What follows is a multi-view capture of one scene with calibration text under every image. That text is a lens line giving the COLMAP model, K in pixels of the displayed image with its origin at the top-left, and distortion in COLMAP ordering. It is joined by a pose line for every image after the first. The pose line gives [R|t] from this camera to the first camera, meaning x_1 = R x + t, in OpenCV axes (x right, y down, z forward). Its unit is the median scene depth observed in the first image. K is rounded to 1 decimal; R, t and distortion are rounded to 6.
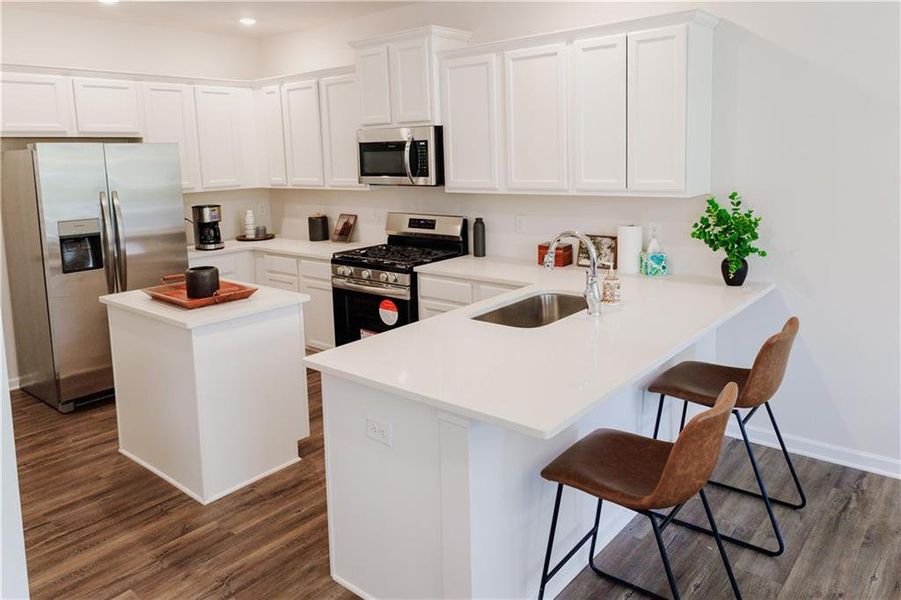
lens RADIAL K [[582.7, 0, 448.5], [0, 582.7, 302.5], [0, 0, 1]] dist [0.000287, -0.000070]
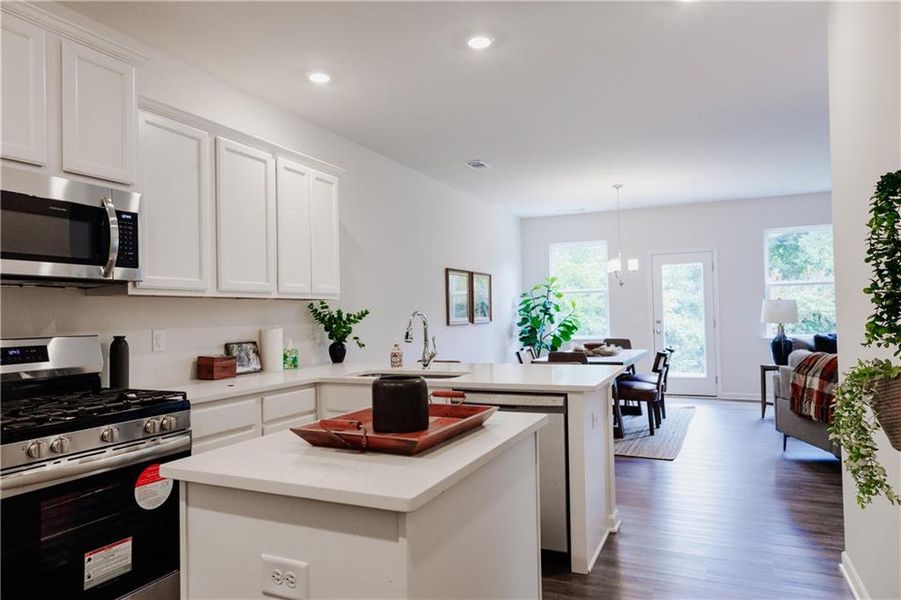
lens RADIAL K [[582.7, 0, 448.5], [0, 582.7, 302.5], [0, 0, 1]] dist [0.000287, -0.000070]
pose [[-0.306826, 0.047124, 0.950598, -0.812874], [0.250789, 0.967480, 0.032987, -0.127989], [-0.918130, 0.248521, -0.308666, 0.991958]]
